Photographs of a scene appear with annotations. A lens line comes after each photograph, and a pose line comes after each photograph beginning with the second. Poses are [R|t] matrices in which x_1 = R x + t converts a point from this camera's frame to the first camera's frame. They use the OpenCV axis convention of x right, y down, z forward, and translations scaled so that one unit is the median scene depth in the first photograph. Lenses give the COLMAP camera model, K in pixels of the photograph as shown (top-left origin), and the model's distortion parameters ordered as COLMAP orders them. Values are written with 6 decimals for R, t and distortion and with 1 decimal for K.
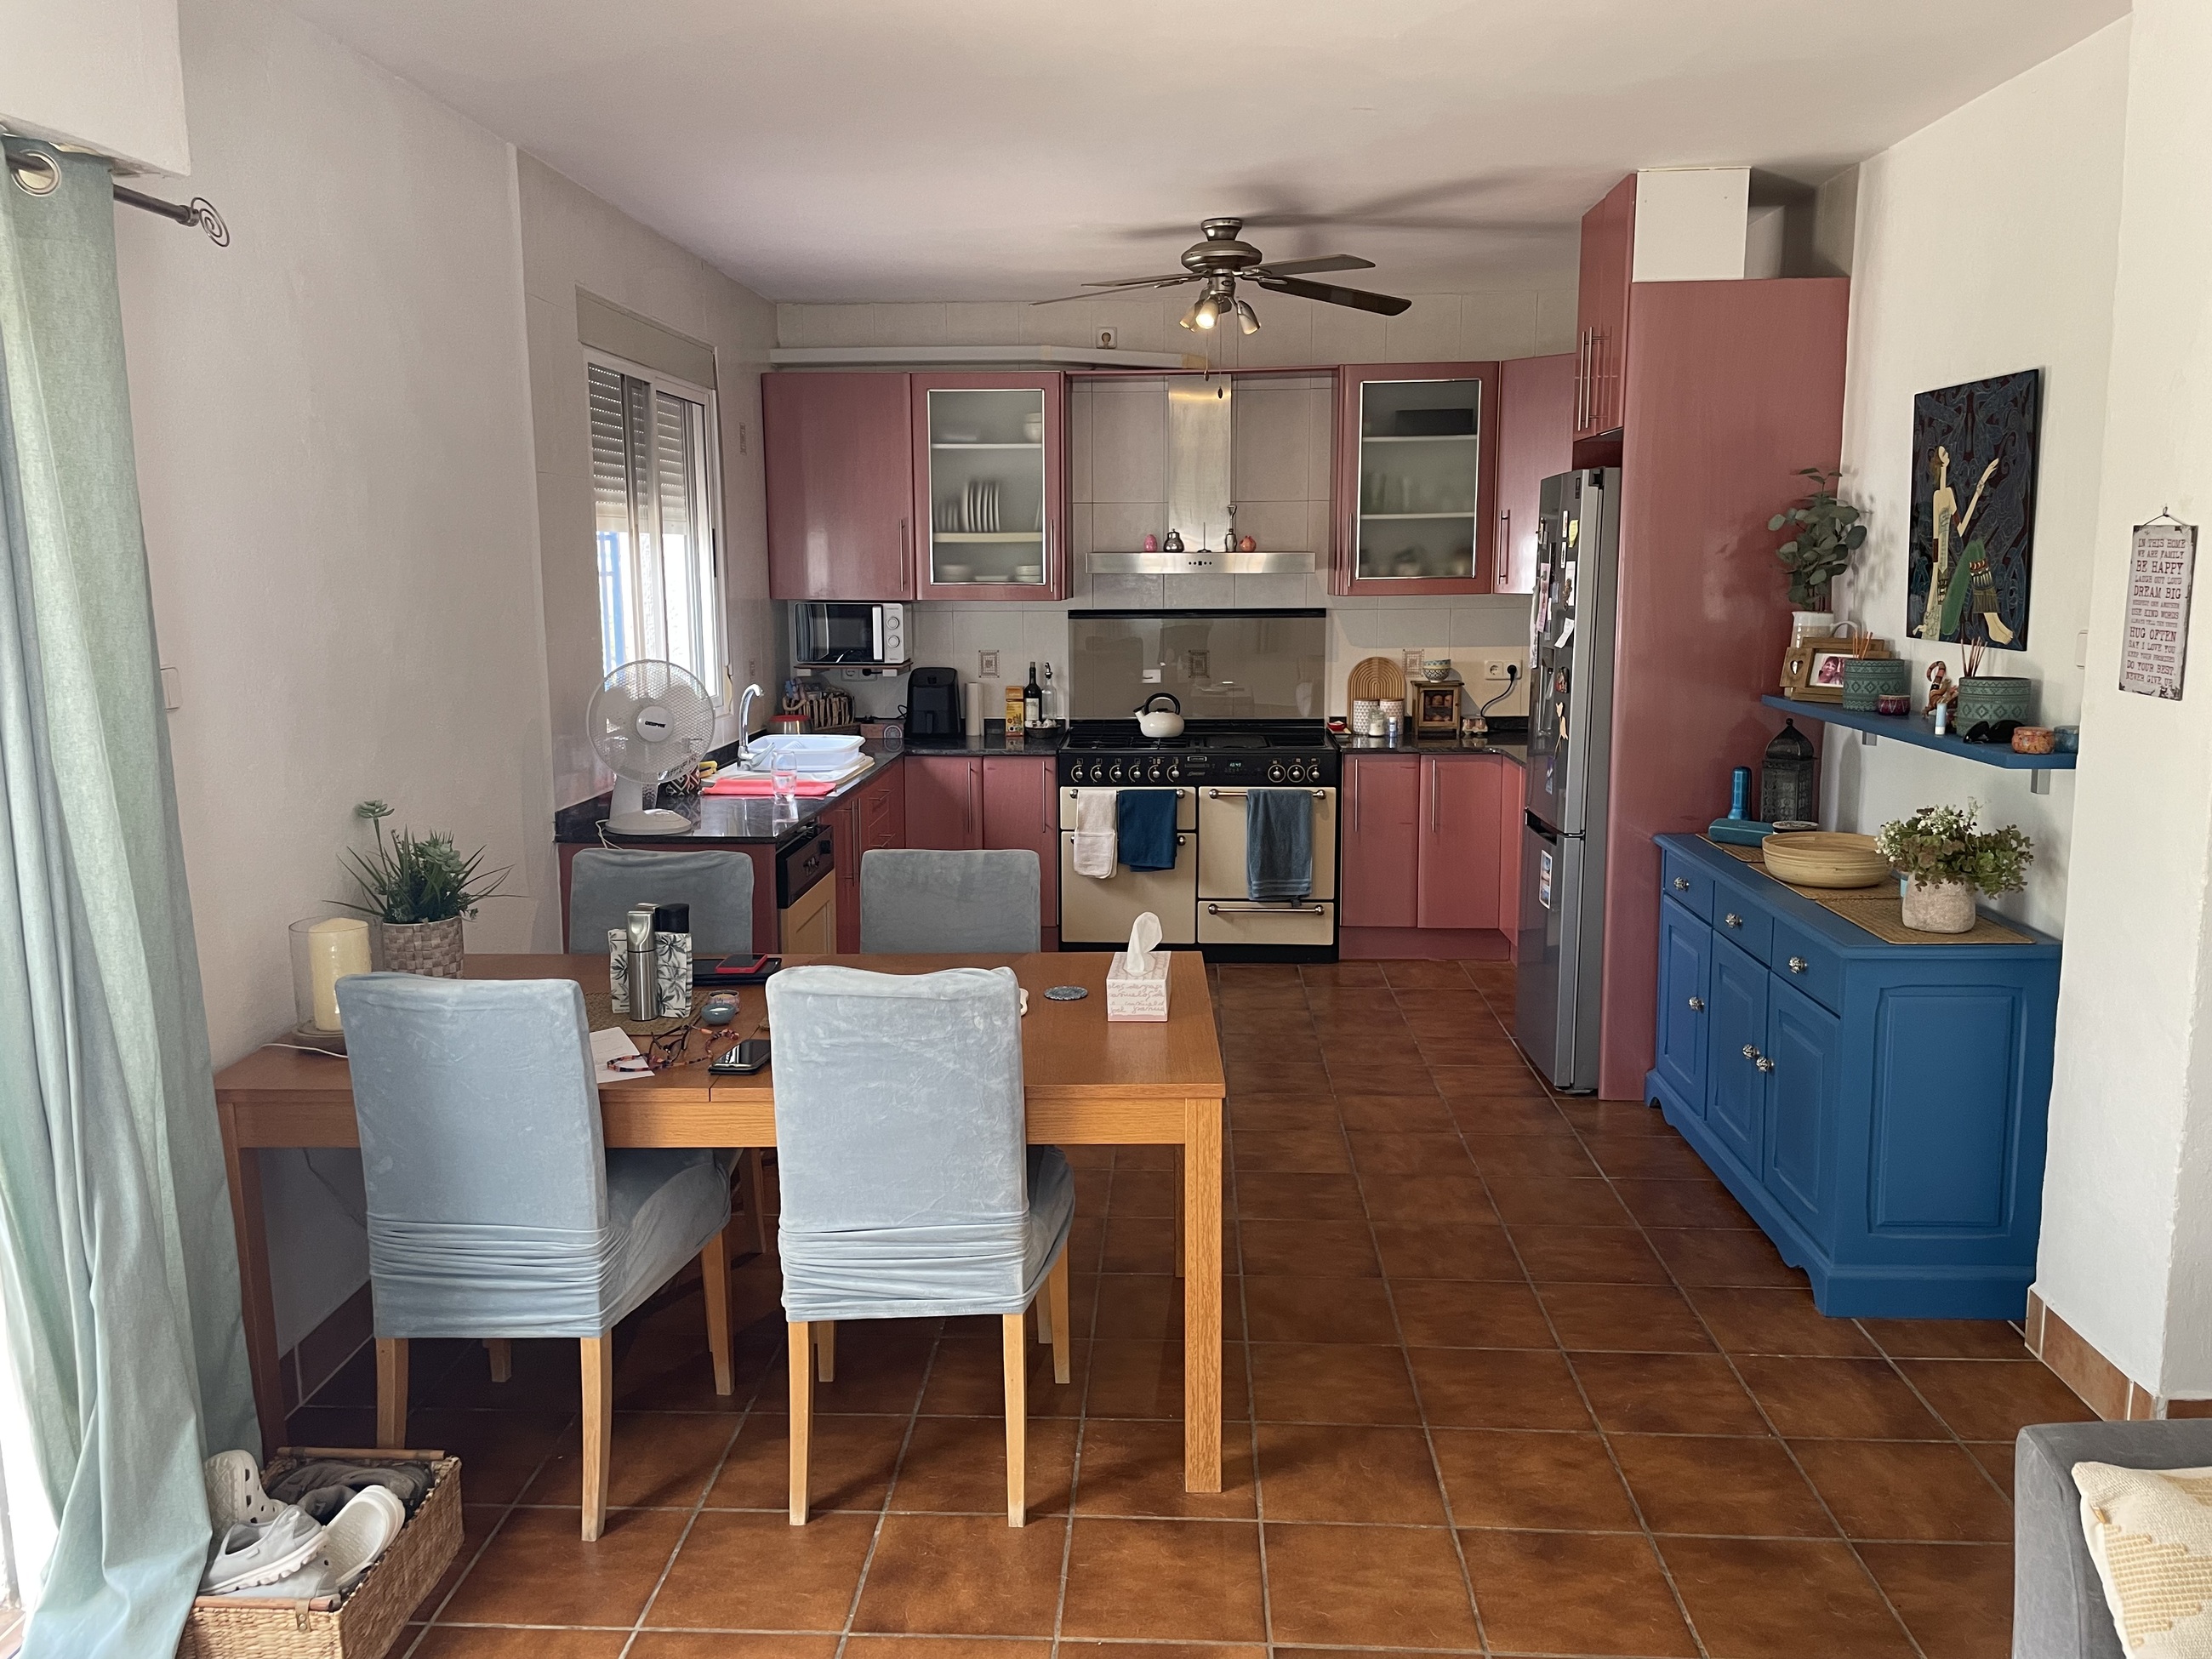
lens RADIAL K [[1667.4, 0, 1114.3], [0, 1667.4, 814.7], [0, 0, 1]] dist [0.080915, -0.104857]
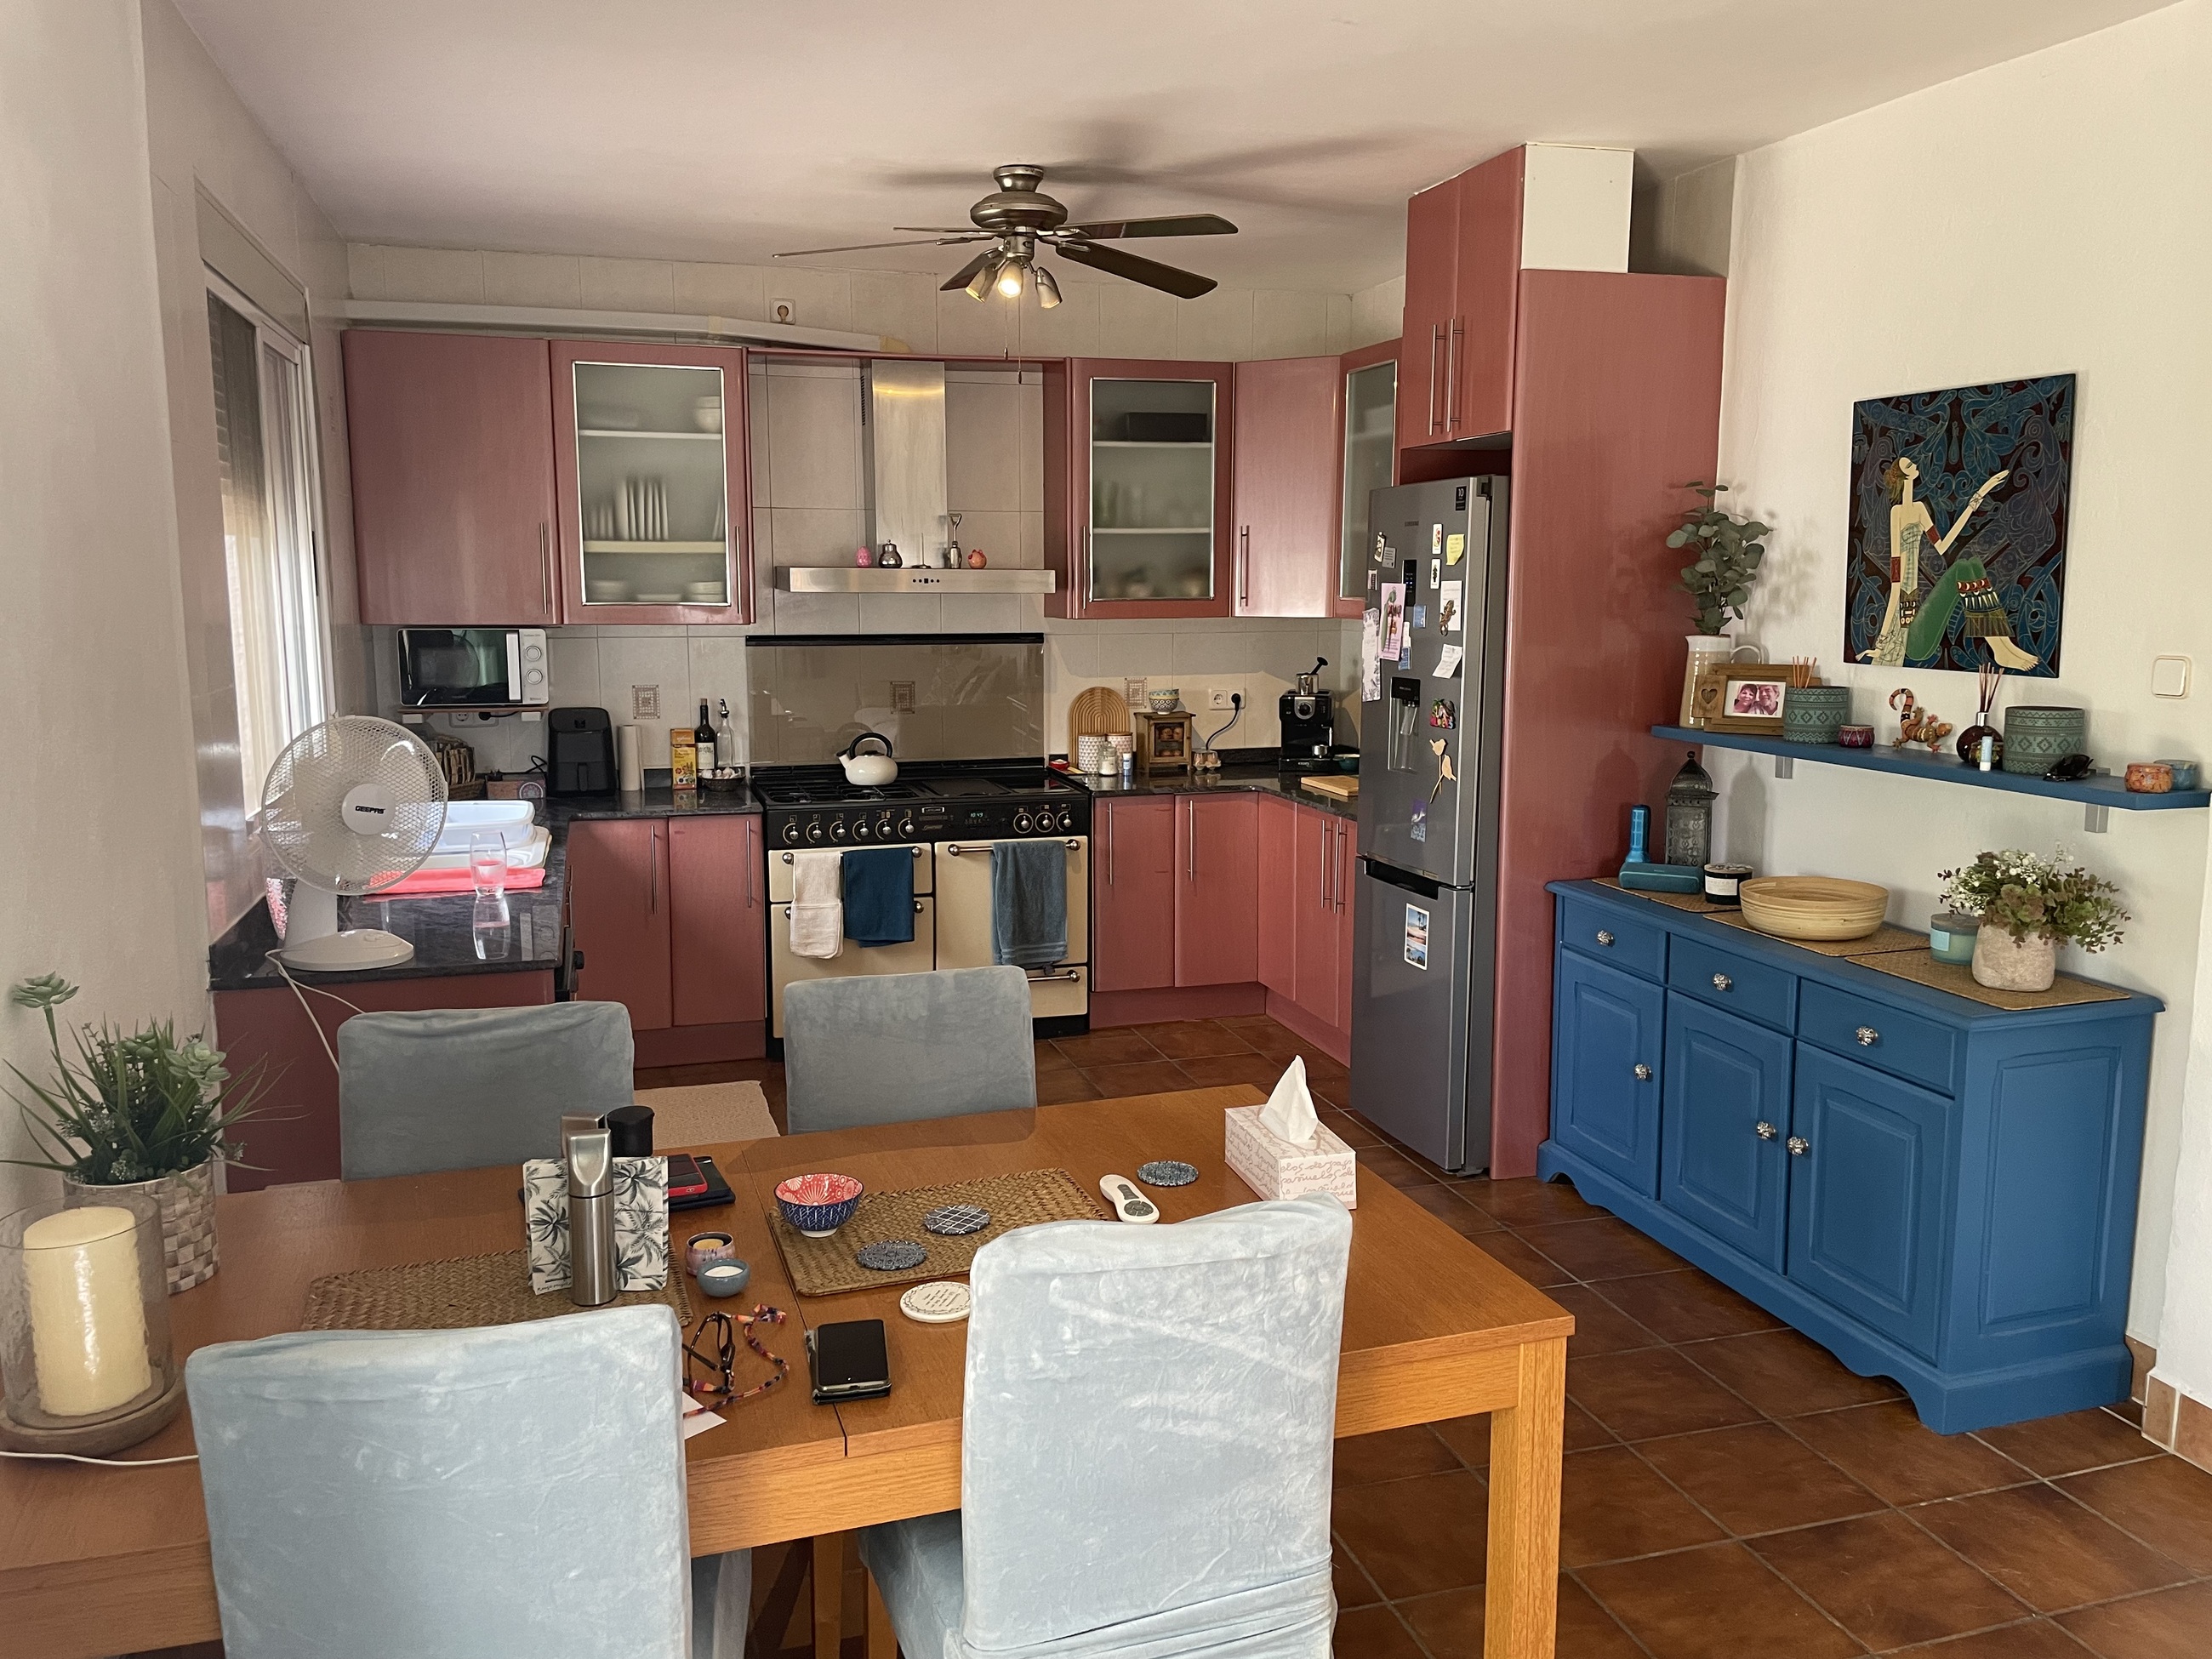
lens RADIAL K [[1667.4, 0, 1104.5], [0, 1667.4, 822.2], [0, 0, 1]] dist [0.080915, -0.104857]
pose [[0.944382, -0.043838, 0.325916, -0.202581], [0.046087, 0.998937, 0.000821, -0.033293], [-0.325606, 0.014245, 0.945398, 0.229781]]
